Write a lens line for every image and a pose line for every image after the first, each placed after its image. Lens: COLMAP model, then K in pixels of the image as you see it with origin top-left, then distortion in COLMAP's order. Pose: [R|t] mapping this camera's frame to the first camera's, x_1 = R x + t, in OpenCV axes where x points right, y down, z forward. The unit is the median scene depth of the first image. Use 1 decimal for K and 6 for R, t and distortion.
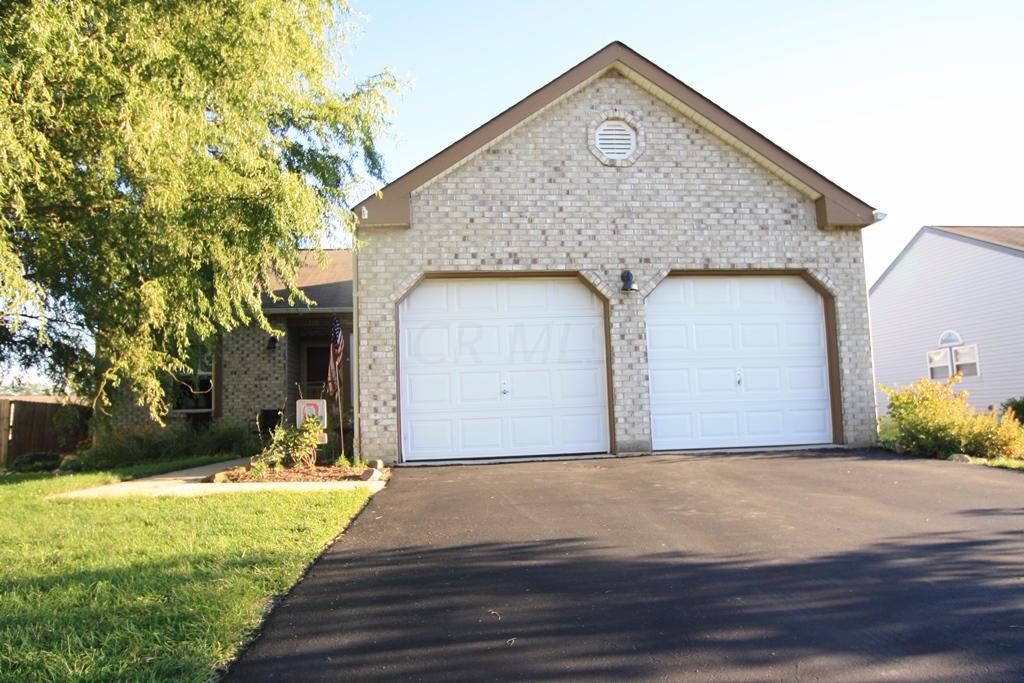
lens RADIAL K [[687.8, 0, 512.0], [0, 687.8, 359.5], [0, 0, 1]] dist [-0.063793, 0.008872]
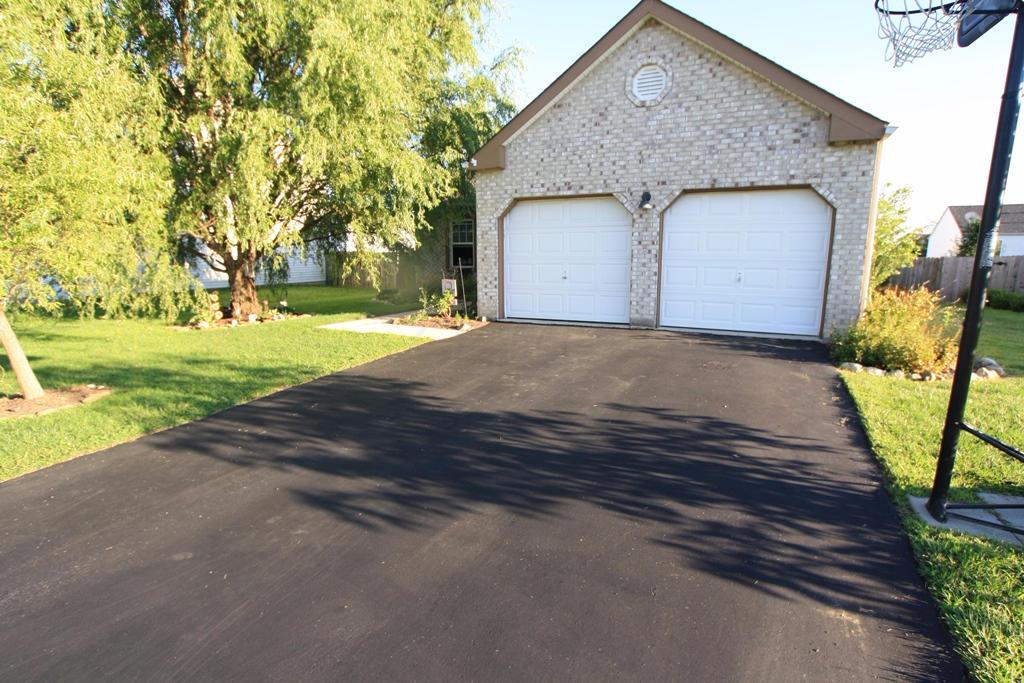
lens RADIAL K [[516.8, 0, 510.8], [0, 516.8, 350.8], [0, 0, 1]] dist [-0.036818, 0.006504]
pose [[0.846109, 0.126889, -0.517686, 0.494231], [0.021417, 0.962372, 0.270889, -0.107822], [0.532579, -0.240289, 0.811554, -0.021517]]
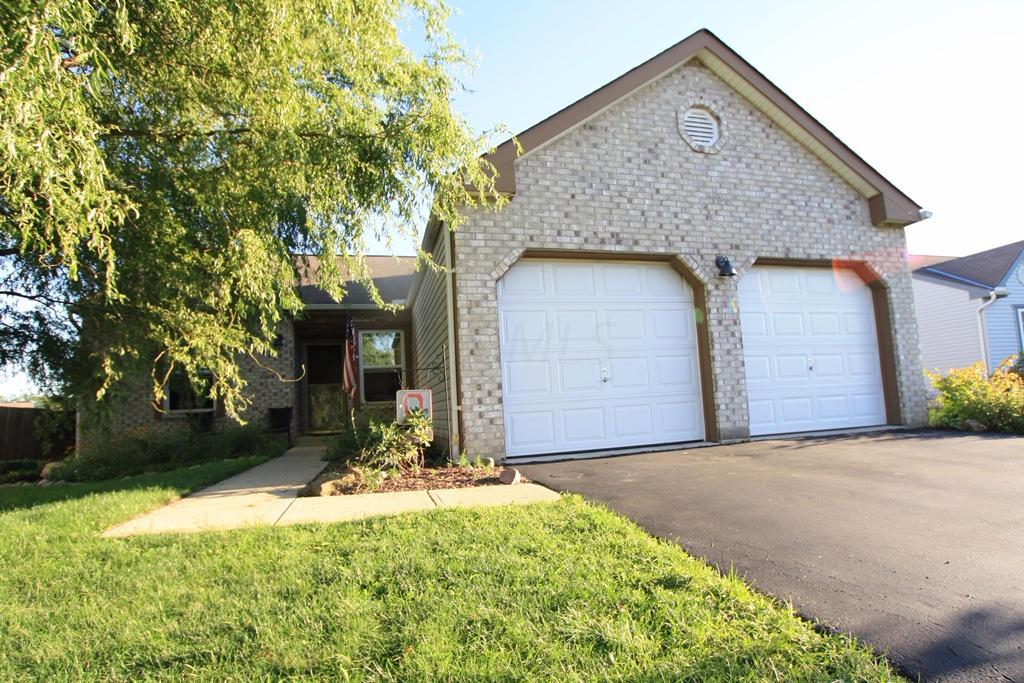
lens RADIAL K [[551.2, 0, 507.0], [0, 551.2, 358.3], [0, 0, 1]] dist [-0.058130, 0.007787]
pose [[0.983209, -0.003623, 0.182446, -0.278709], [0.007049, 0.999811, -0.018132, 0.030183], [-0.182345, 0.019113, 0.983049, 0.280454]]
